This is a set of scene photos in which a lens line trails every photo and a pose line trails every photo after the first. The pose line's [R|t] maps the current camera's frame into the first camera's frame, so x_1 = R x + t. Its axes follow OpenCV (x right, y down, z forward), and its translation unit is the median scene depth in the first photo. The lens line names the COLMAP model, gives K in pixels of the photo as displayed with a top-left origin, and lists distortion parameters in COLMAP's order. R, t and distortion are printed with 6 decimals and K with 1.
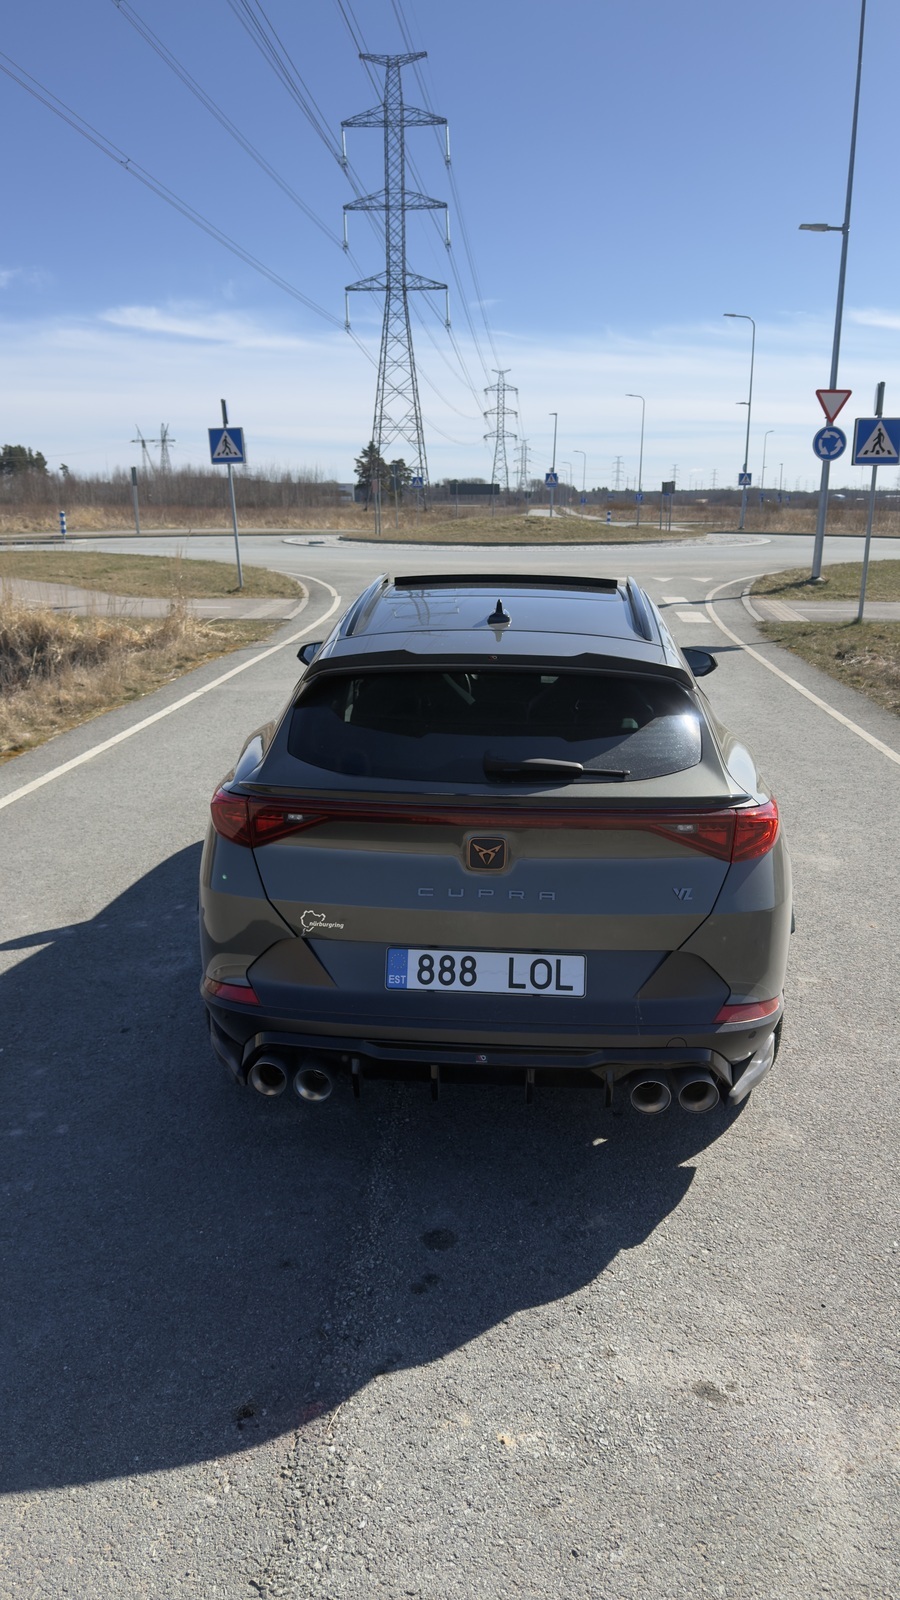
lens RADIAL K [[1146.1, 0, 450.0], [0, 1146.1, 800.0], [0, 0, 1]] dist [0.075553, -0.101569]
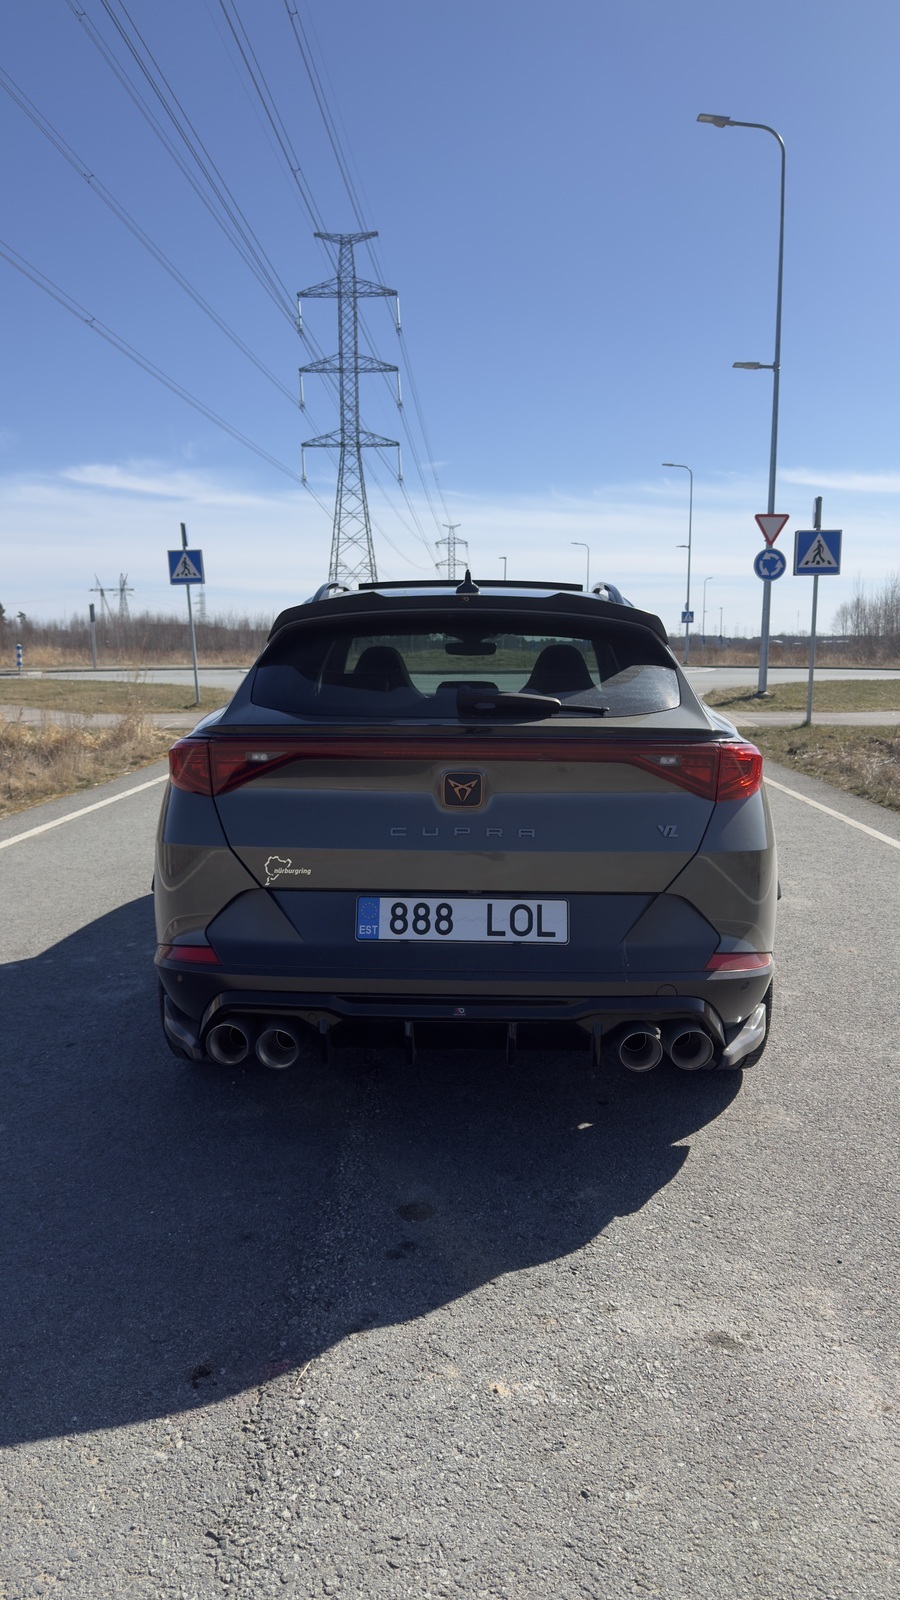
lens RADIAL K [[1143.9, 0, 450.0], [0, 1143.9, 800.0], [0, 0, 1]] dist [0.098179, -0.140544]
pose [[0.999202, -0.009103, 0.038896, -0.015004], [0.013546, 0.993209, -0.115553, 0.161832], [-0.037580, 0.115988, 0.992539, 0.057964]]
